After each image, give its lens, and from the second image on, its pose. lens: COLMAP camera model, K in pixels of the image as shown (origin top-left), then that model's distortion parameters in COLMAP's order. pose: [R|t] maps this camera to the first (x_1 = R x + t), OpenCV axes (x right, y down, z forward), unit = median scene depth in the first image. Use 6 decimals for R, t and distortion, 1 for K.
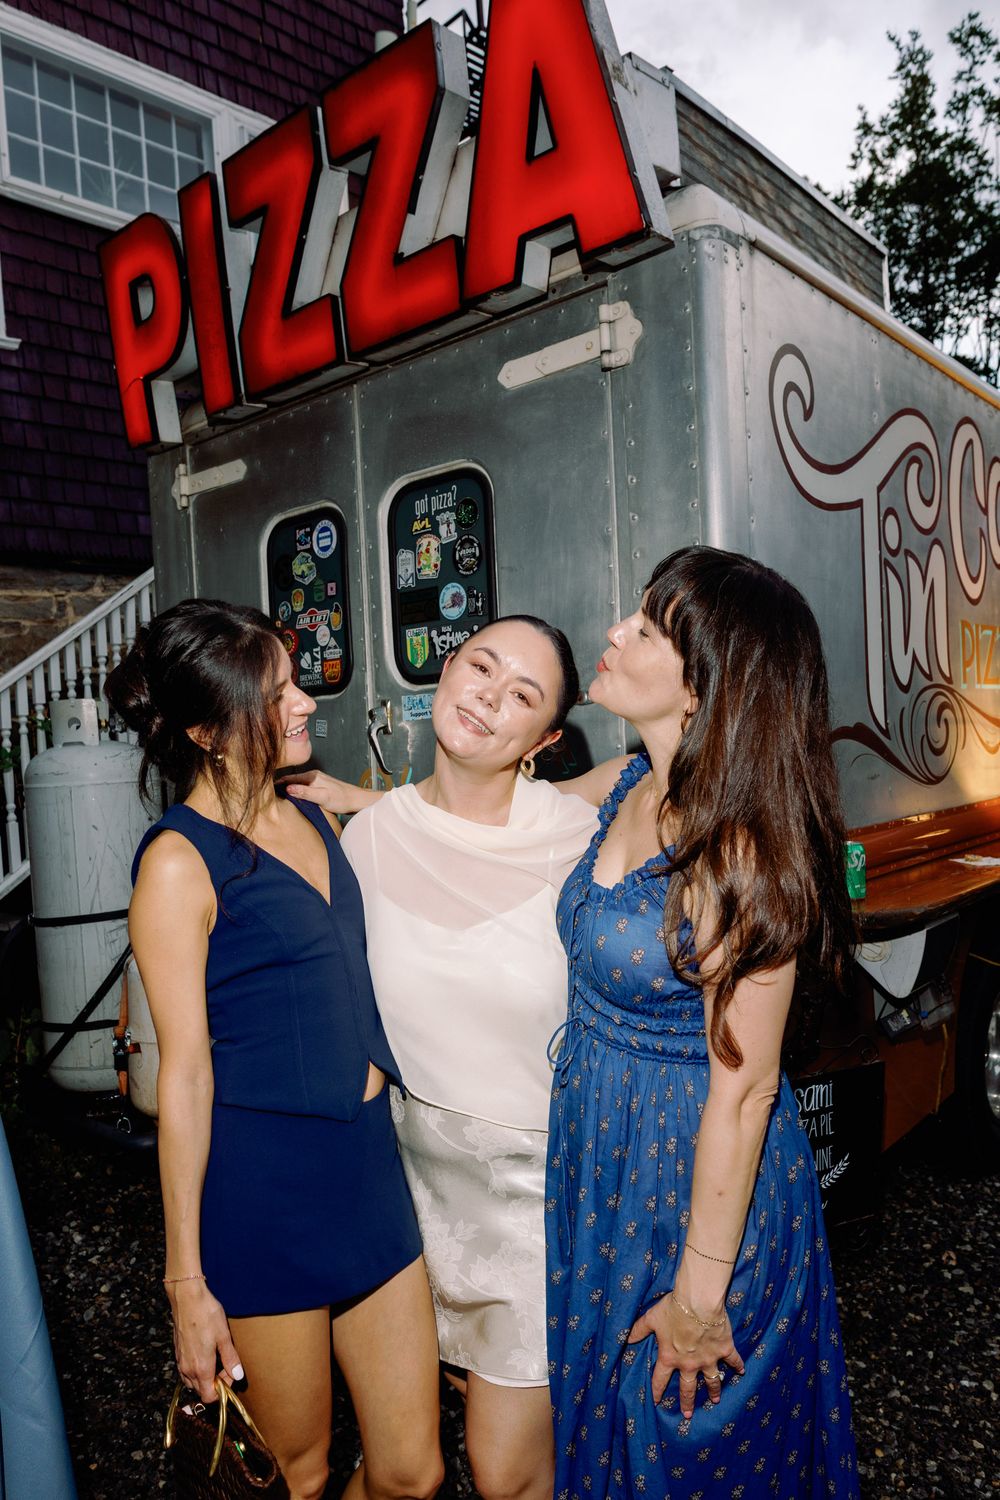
lens RADIAL K [[1092.9, 0, 481.5], [0, 1092.9, 783.3], [0, 0, 1]] dist [-0.004673, 0.000400]
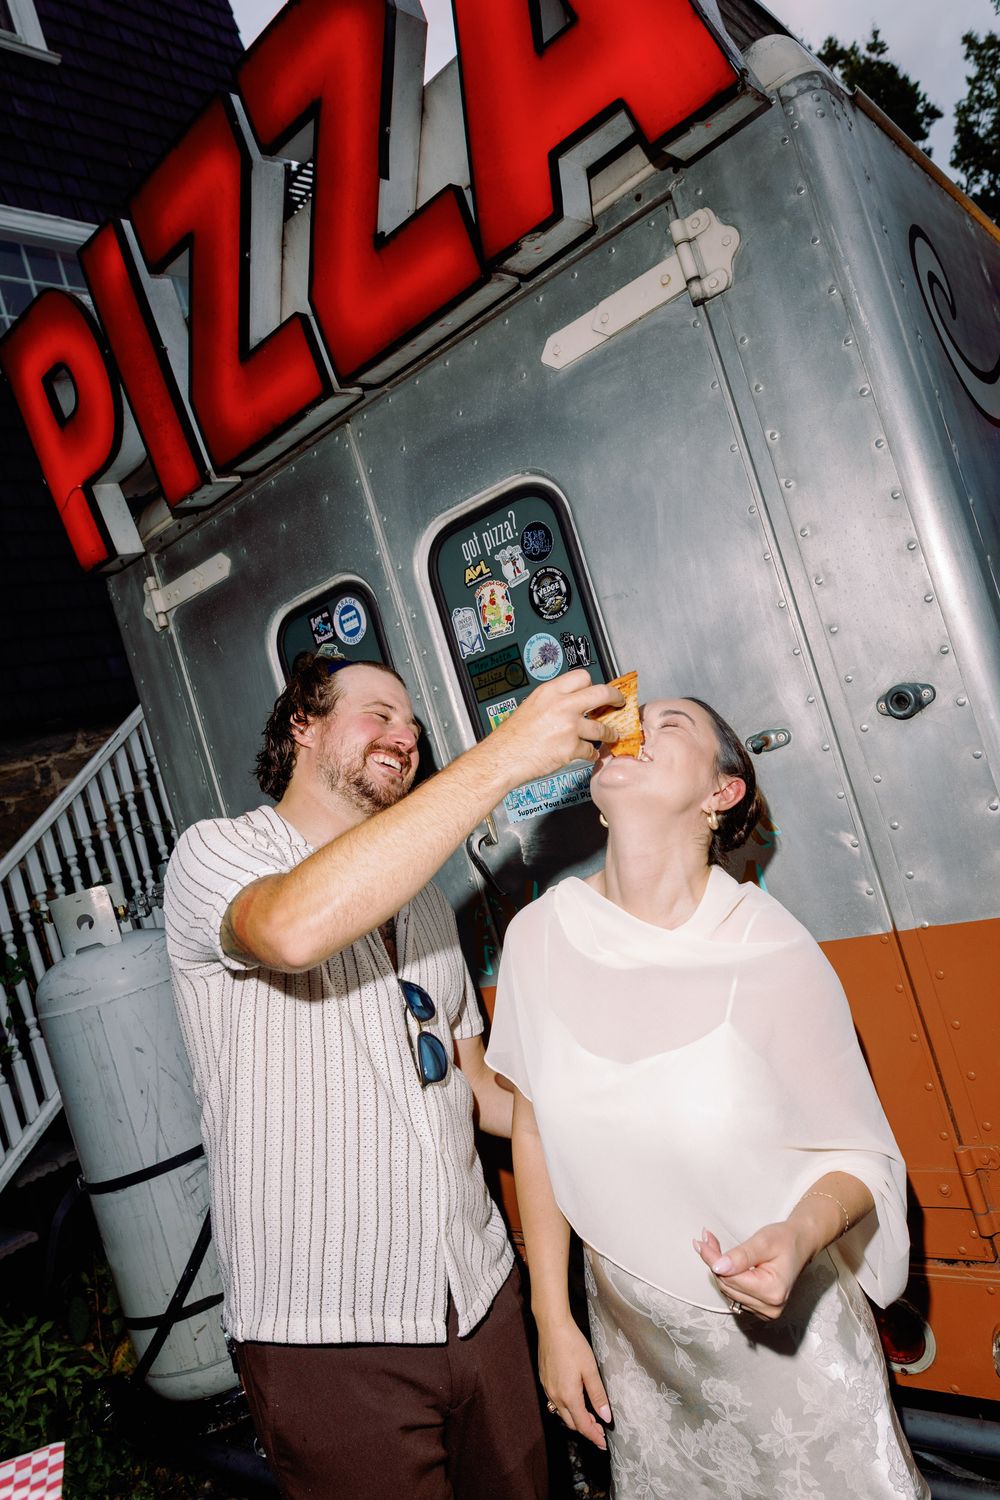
lens RADIAL K [[1047.8, 0, 503.7], [0, 1047.8, 746.5], [0, 0, 1]] dist [-0.005607, 0.001136]
pose [[0.971564, -0.233518, 0.039153, -0.087524], [0.235995, 0.968452, -0.080043, -0.049338], [-0.019226, 0.087007, 0.996022, 0.253911]]
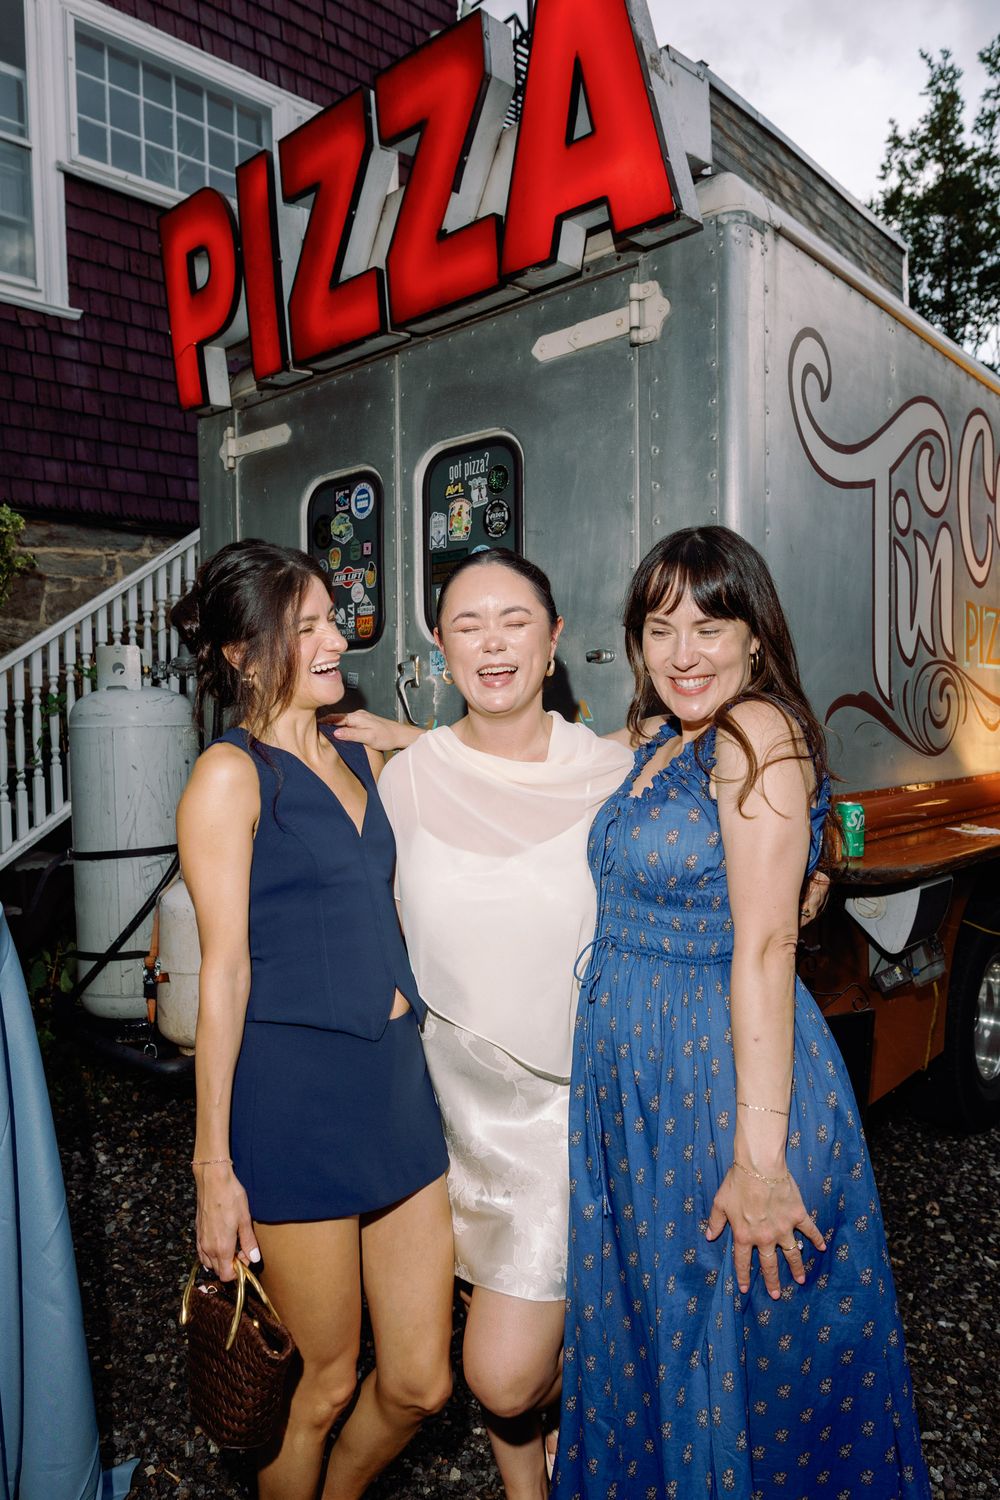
lens RADIAL K [[1047.8, 0, 500.0], [0, 1047.8, 751.5], [0, 0, 1]] dist [-0.005607, 0.001136]
pose [[0.999289, 0.037166, -0.006286, 0.004237], [-0.037199, 0.999295, -0.005140, 0.018118], [0.006091, 0.005371, 0.999967, -0.006948]]
